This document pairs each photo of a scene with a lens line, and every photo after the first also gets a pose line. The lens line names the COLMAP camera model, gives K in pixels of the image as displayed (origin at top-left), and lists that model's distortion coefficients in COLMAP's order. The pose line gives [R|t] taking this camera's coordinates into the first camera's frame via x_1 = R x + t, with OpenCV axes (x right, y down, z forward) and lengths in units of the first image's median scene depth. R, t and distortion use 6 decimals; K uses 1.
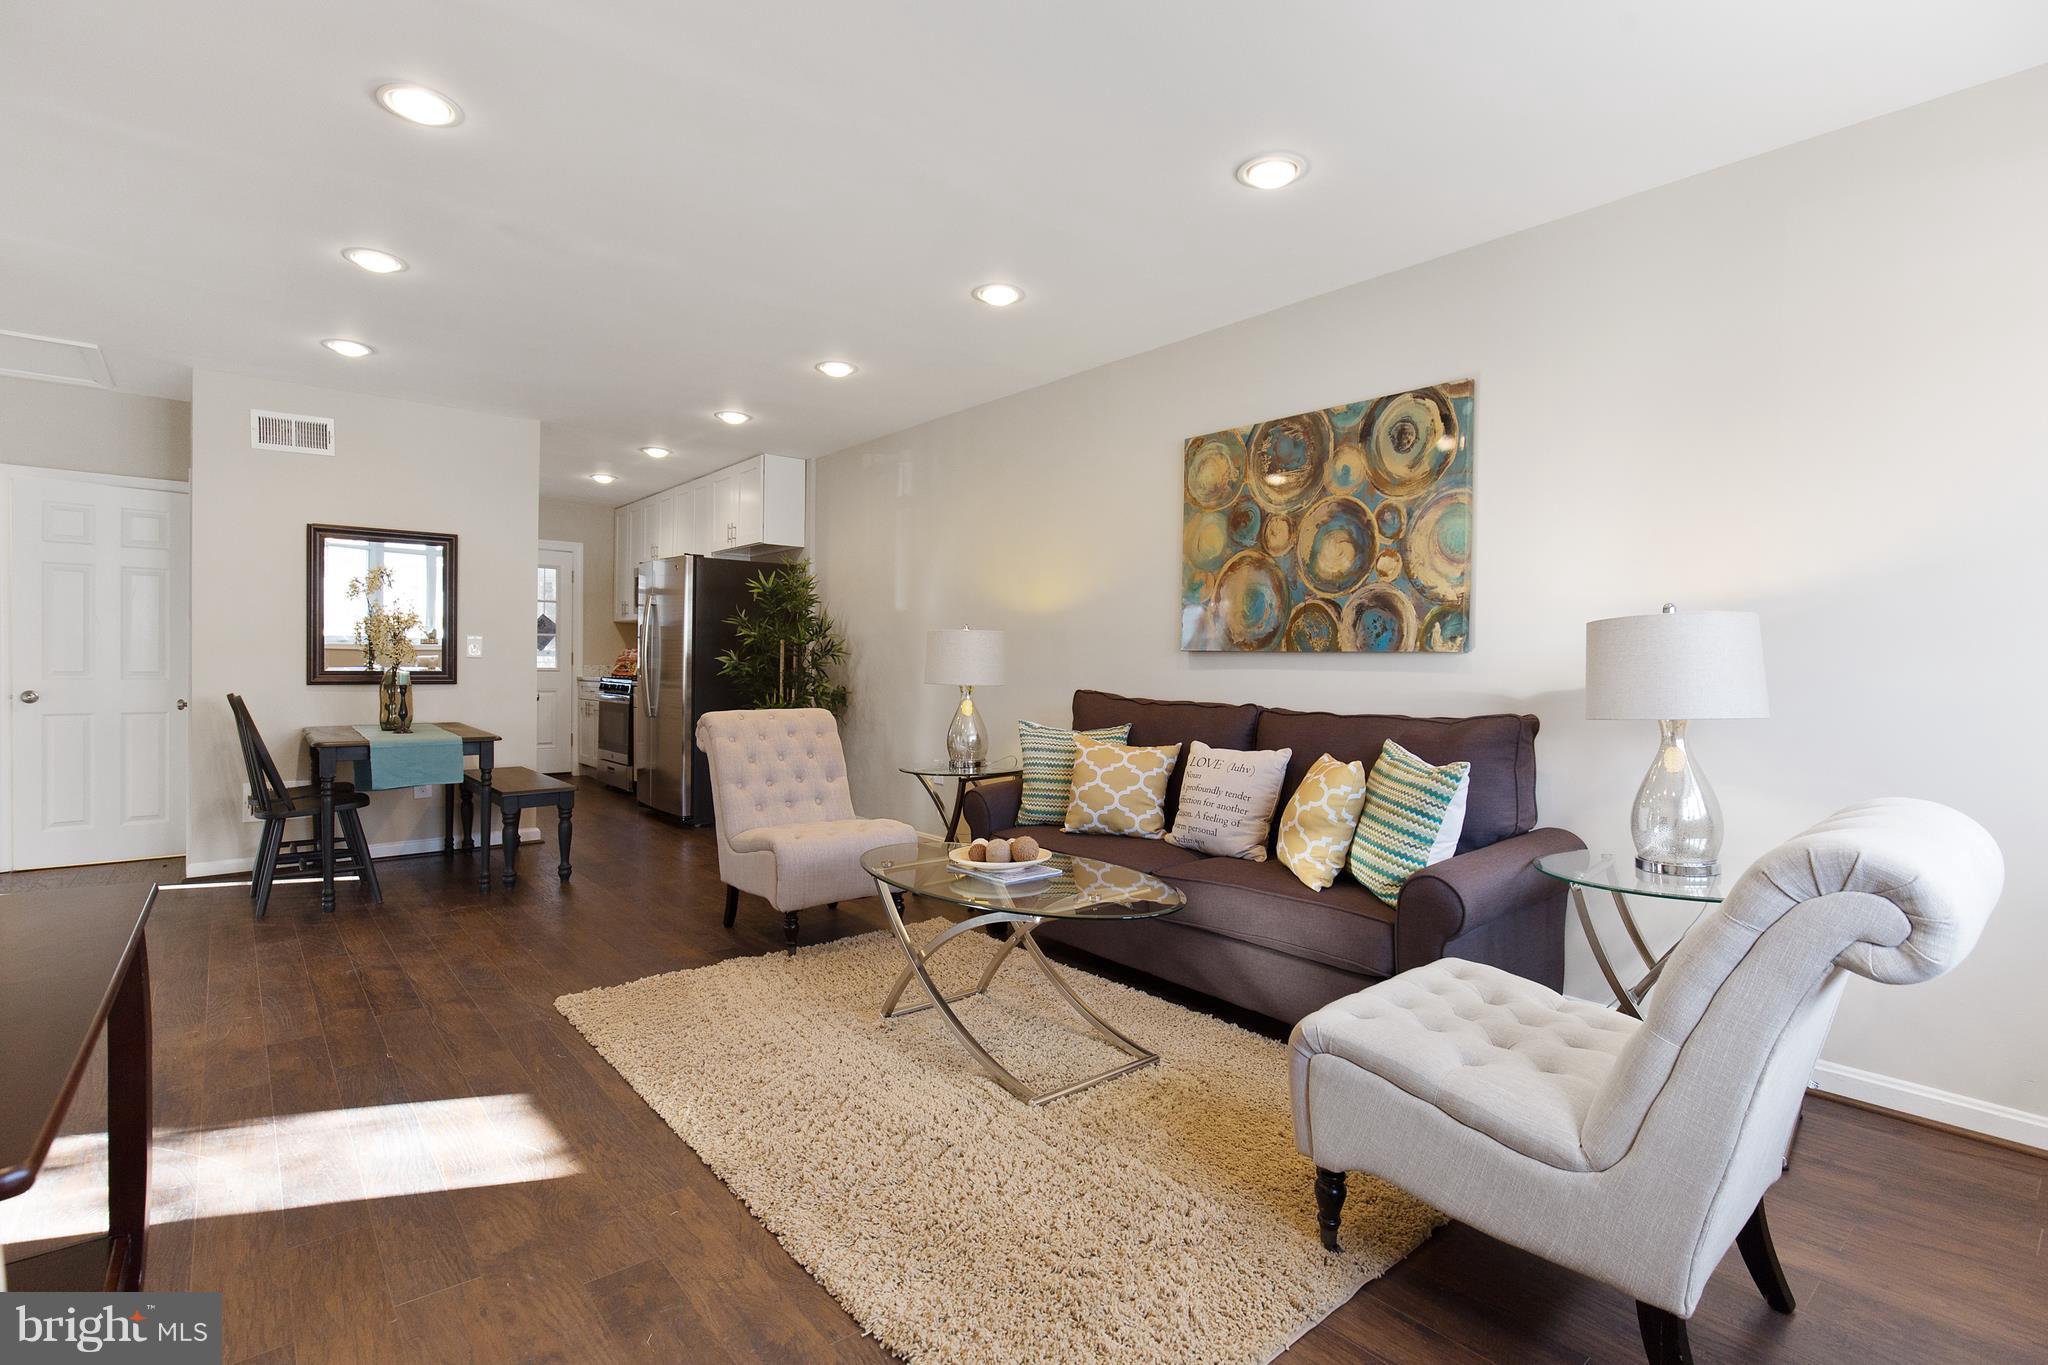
lens RADIAL K [[957.7, 0, 1016.2], [0, 957.7, 683.1], [0, 0, 1]] dist [-0.004799, -0.000170]
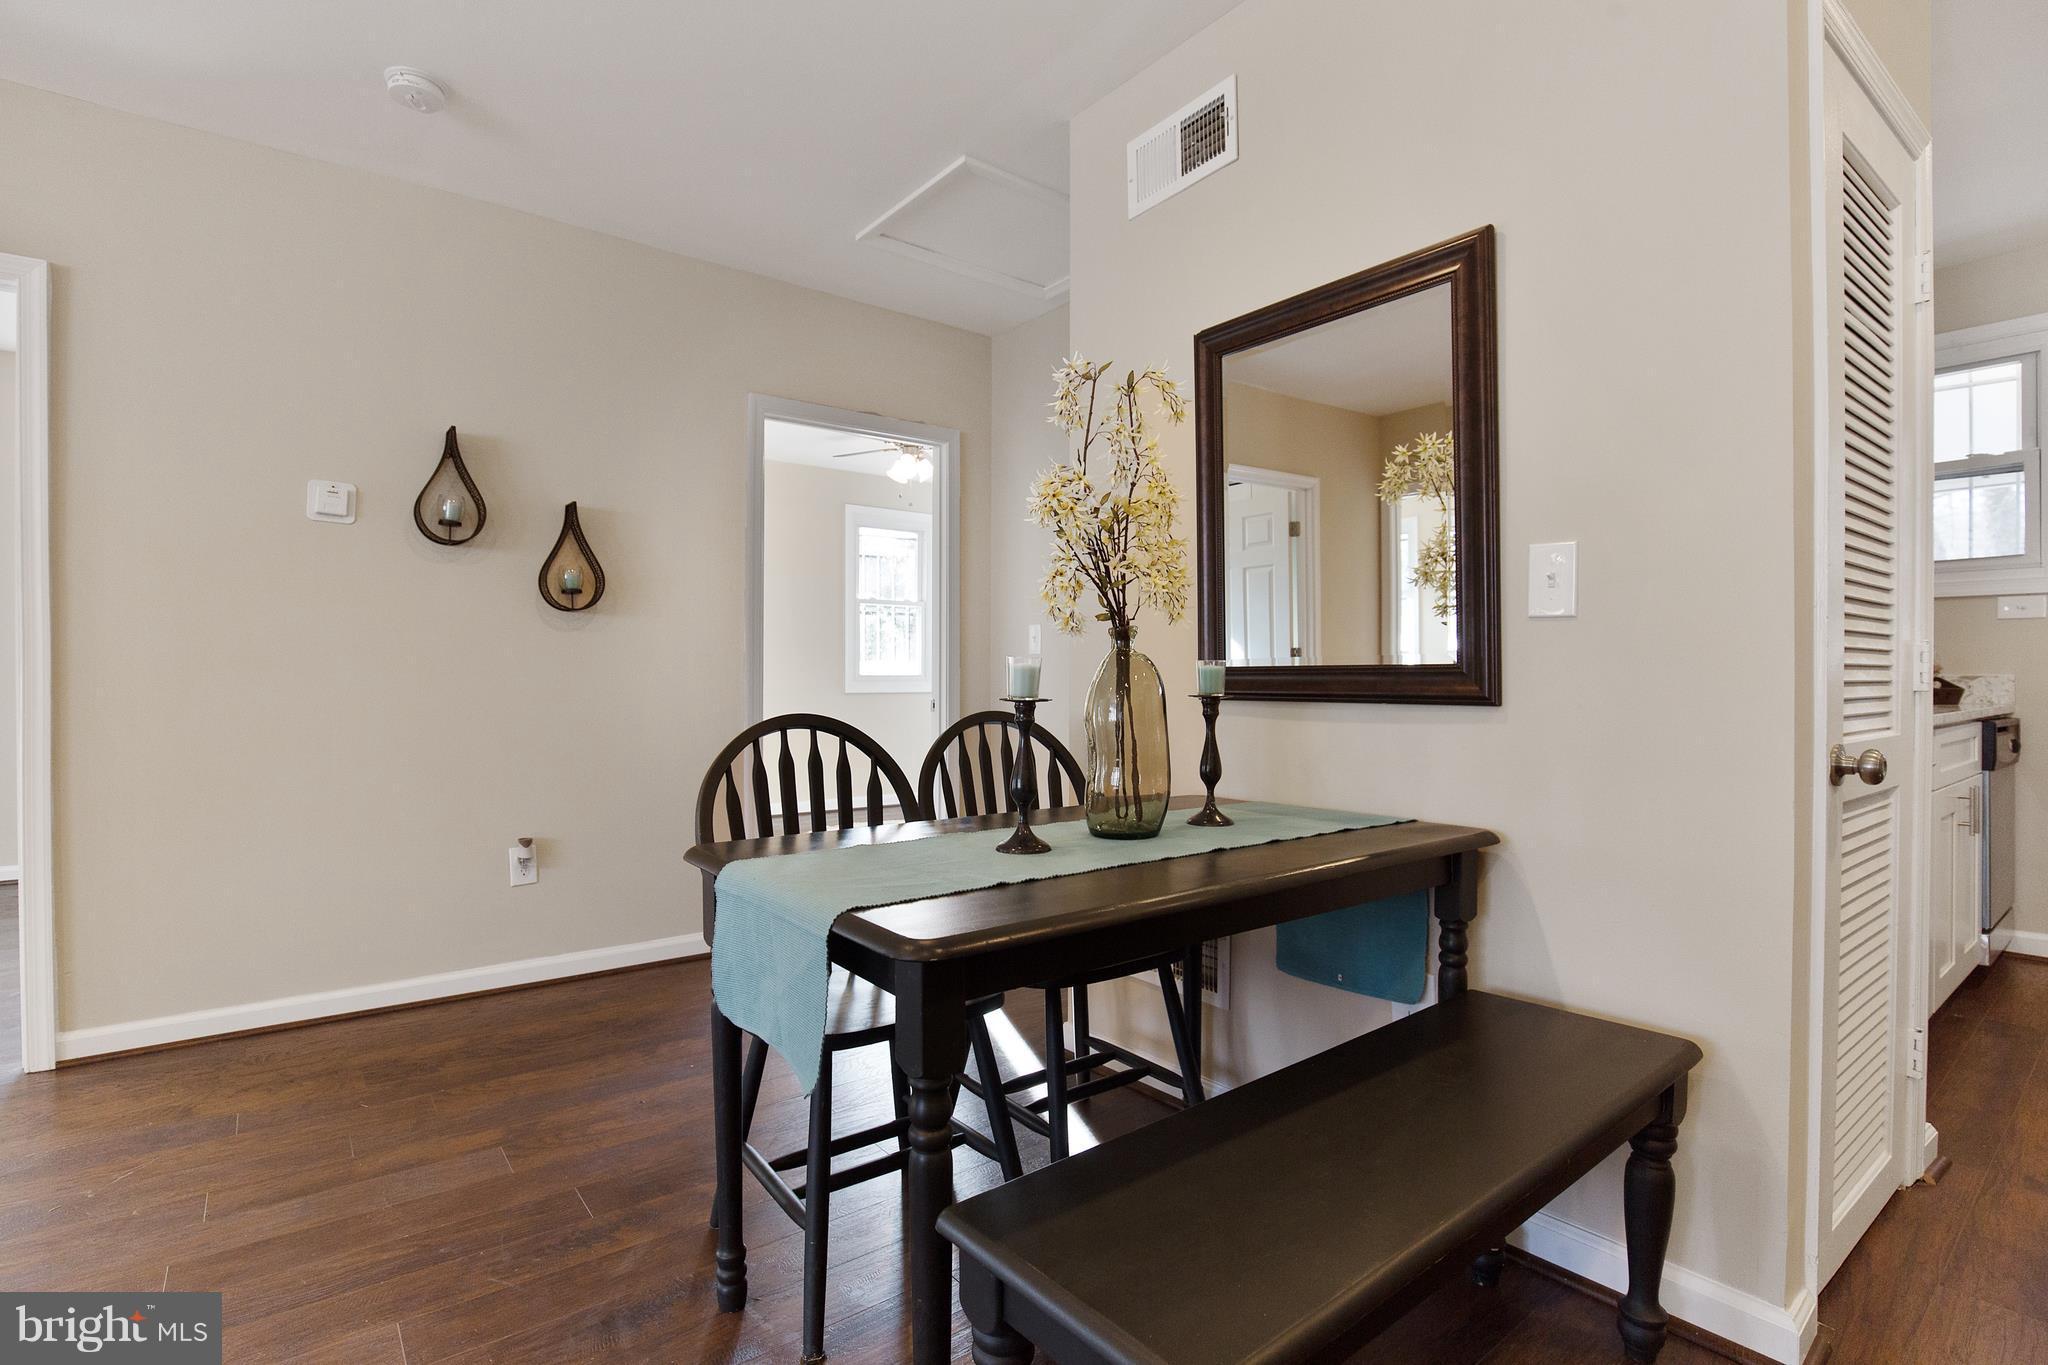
lens RADIAL K [[957.7, 0, 1016.2], [0, 957.7, 683.1], [0, 0, 1]] dist [-0.004799, -0.000170]
pose [[-0.027916, -0.010021, -0.999560, -0.277761], [-0.020001, 0.999755, -0.009464, -0.000590], [0.999410, 0.019728, -0.028110, 0.878410]]
